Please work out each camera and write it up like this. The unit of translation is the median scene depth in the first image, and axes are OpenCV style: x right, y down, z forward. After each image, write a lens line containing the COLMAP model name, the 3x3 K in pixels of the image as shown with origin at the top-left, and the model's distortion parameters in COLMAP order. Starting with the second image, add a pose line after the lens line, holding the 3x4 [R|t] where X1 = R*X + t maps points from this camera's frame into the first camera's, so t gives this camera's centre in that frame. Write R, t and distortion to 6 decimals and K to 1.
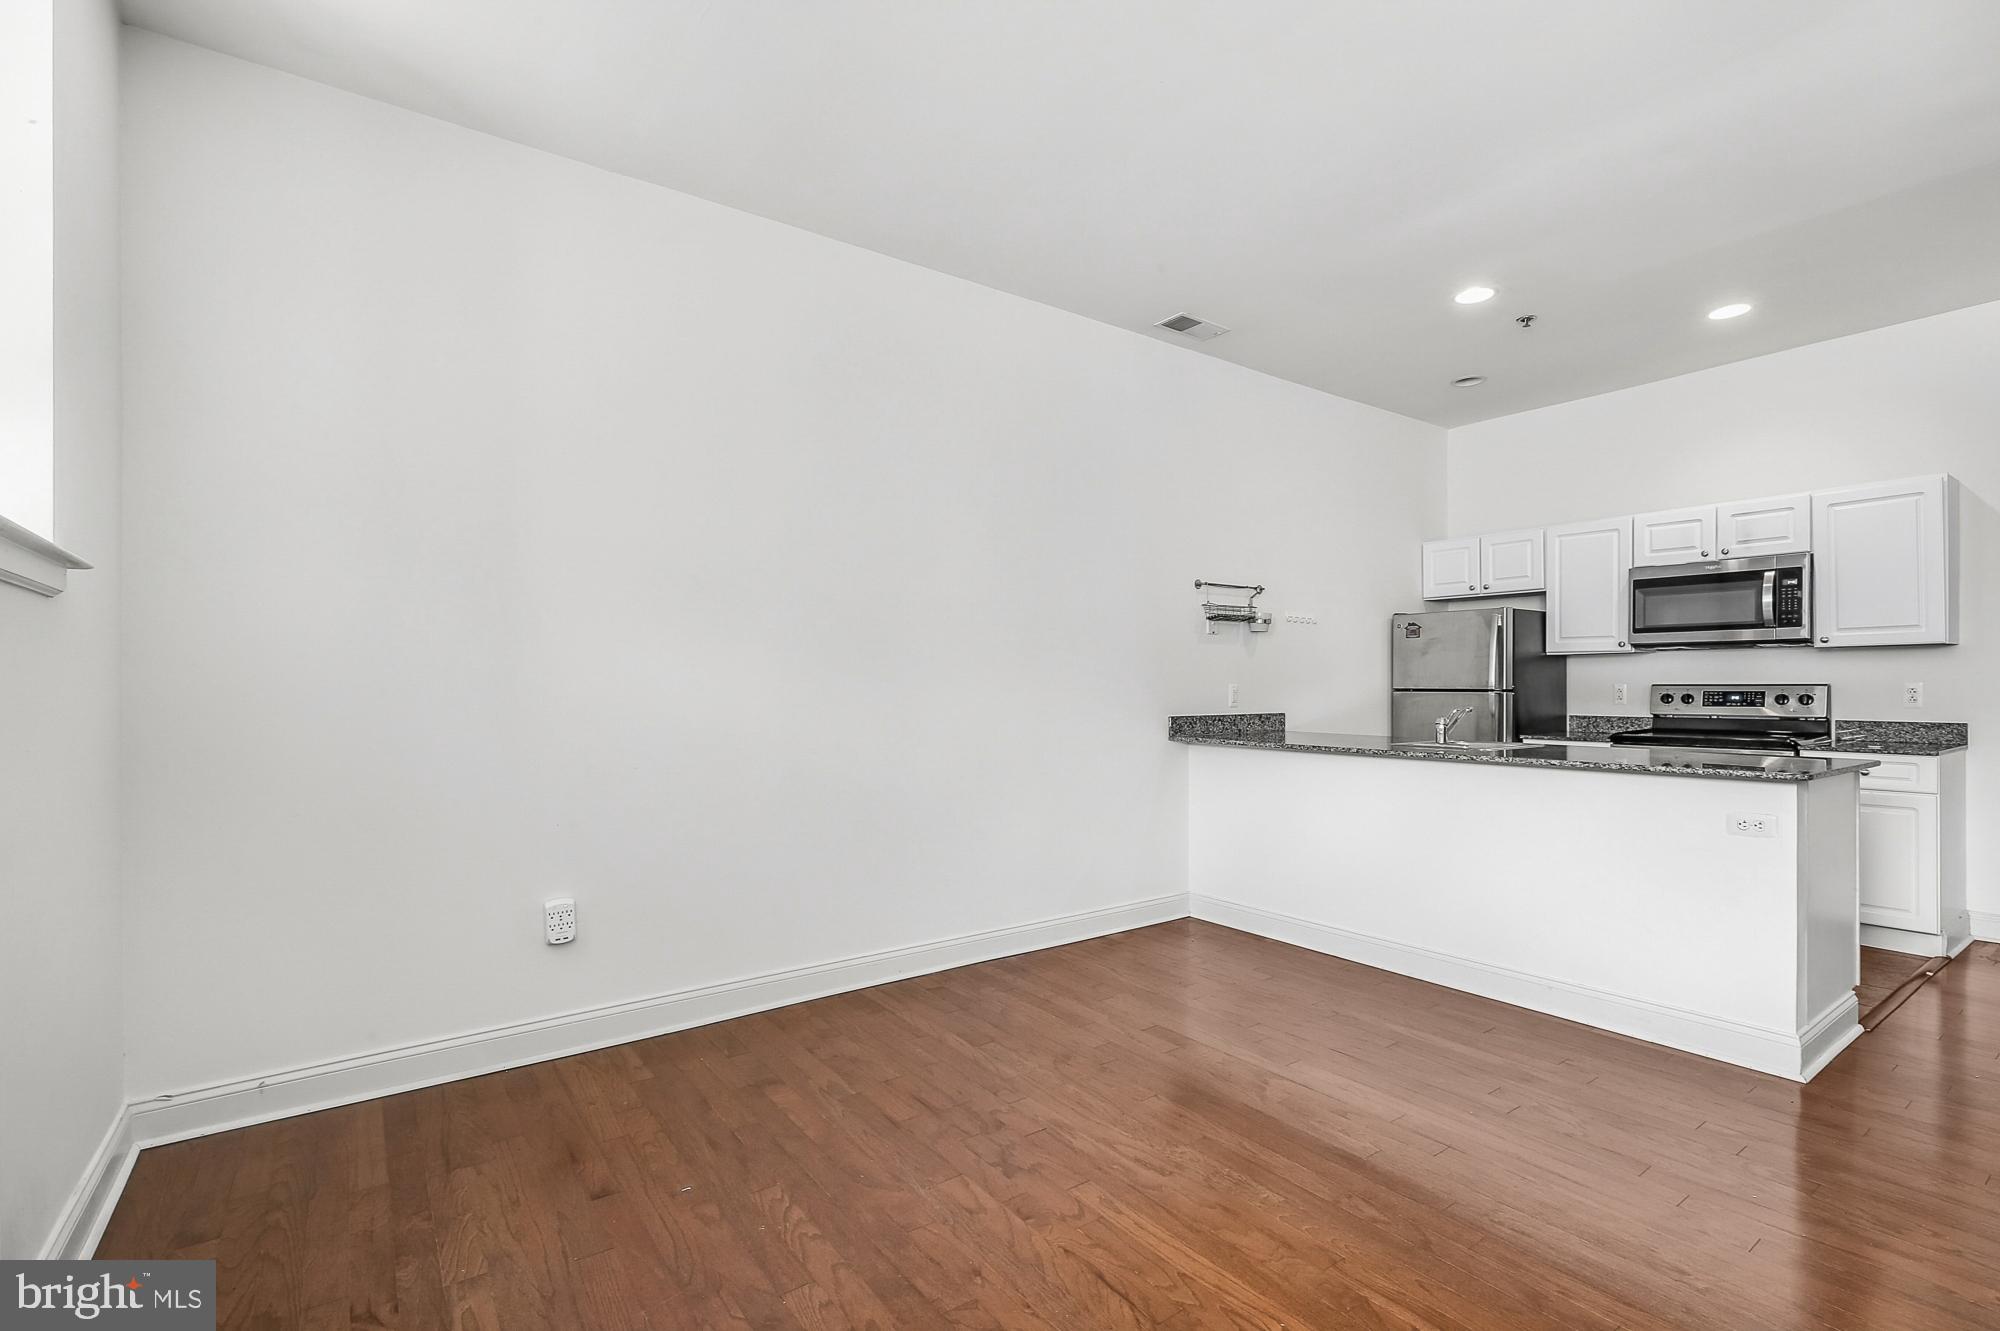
lens RADIAL K [[905.7, 0, 1006.4], [0, 905.7, 687.0], [0, 0, 1]] dist [-0.001797, 0.000597]
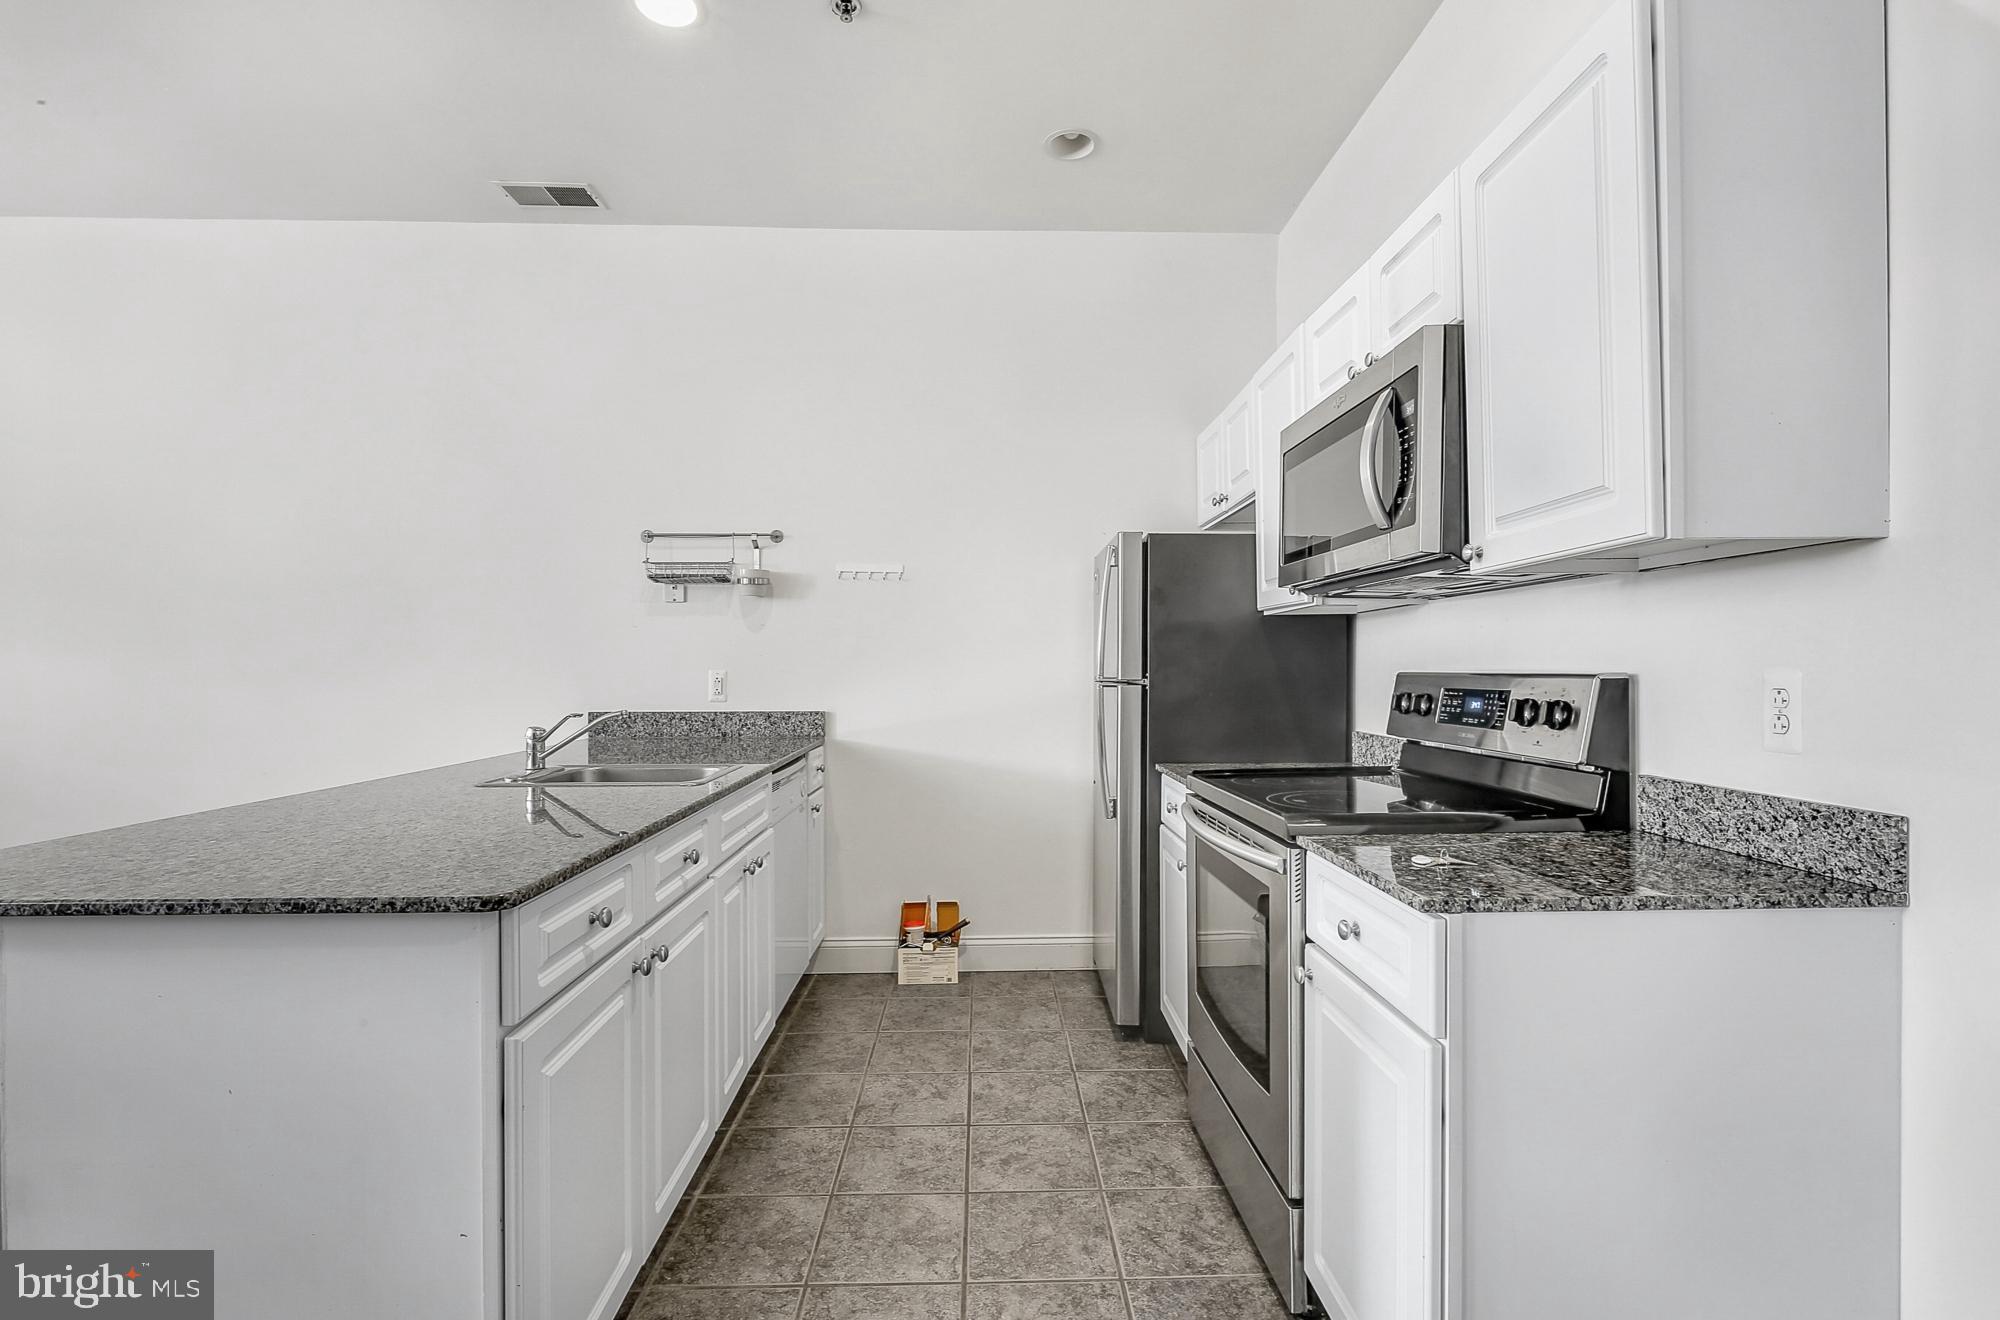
lens RADIAL K [[913.2, 0, 1003.6], [0, 913.2, 676.5], [0, 0, 1]] dist [-0.001568, -0.000295]
pose [[0.828668, 0.006230, -0.559706, 0.879011], [-0.001643, 0.999961, 0.008698, -0.004744], [0.559739, -0.006288, 0.828645, 0.541428]]
